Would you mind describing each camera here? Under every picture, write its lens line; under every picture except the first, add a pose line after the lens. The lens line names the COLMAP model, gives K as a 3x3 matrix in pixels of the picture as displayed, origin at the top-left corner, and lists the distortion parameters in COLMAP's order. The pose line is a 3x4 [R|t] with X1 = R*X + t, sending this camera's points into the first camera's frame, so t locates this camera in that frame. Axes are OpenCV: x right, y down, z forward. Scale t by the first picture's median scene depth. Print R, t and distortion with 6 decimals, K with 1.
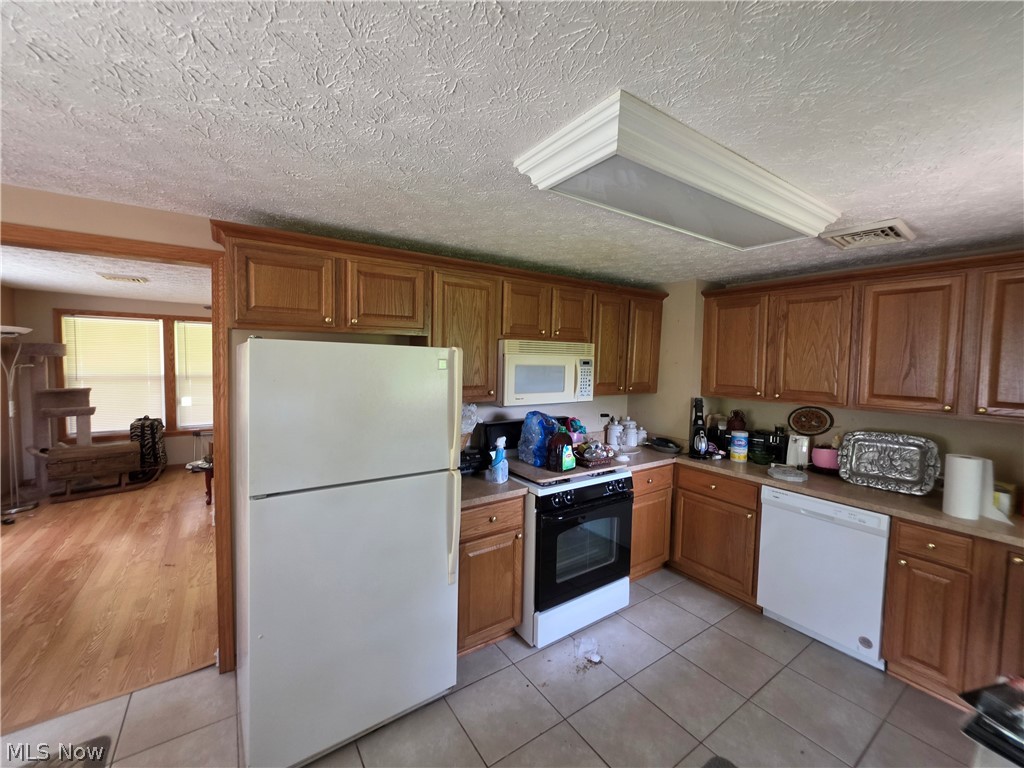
lens RADIAL K [[414.1, 0, 508.9], [0, 414.1, 379.6], [0, 0, 1]] dist [-0.004114, 0.000195]
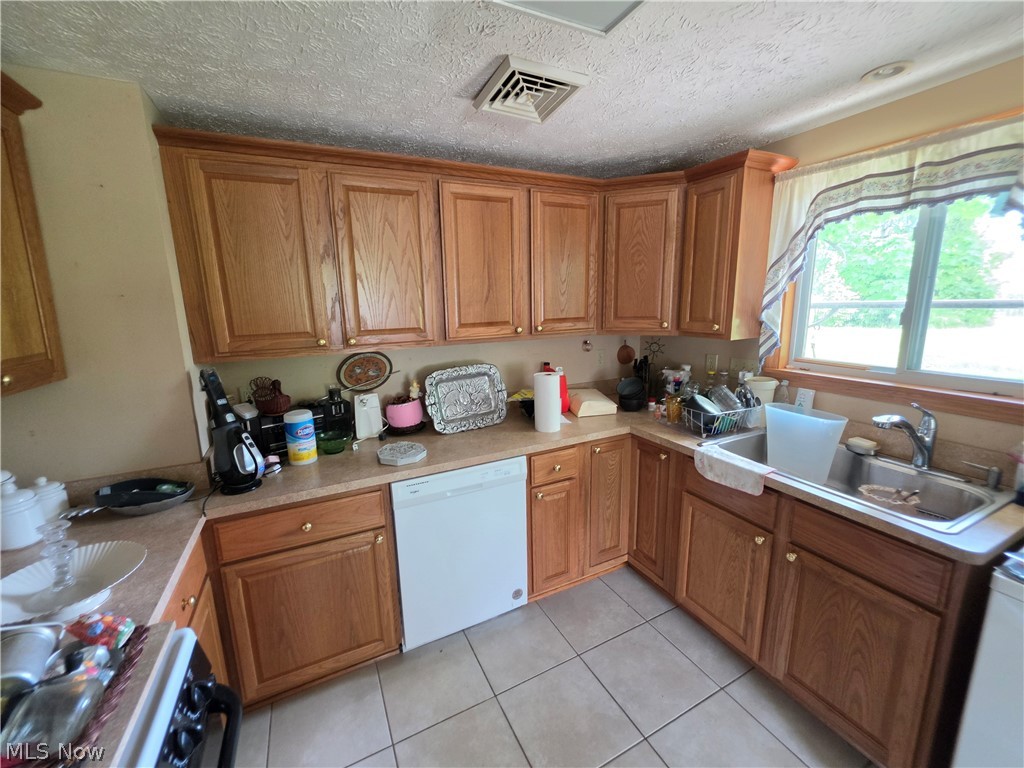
lens RADIAL K [[414.1, 0, 508.3], [0, 414.1, 380.2], [0, 0, 1]] dist [-0.004114, 0.000195]
pose [[0.138213, -0.210985, 0.967669, 0.059854], [0.081261, 0.976167, 0.201231, -0.012910], [-0.987063, 0.050821, 0.152064, 0.731215]]
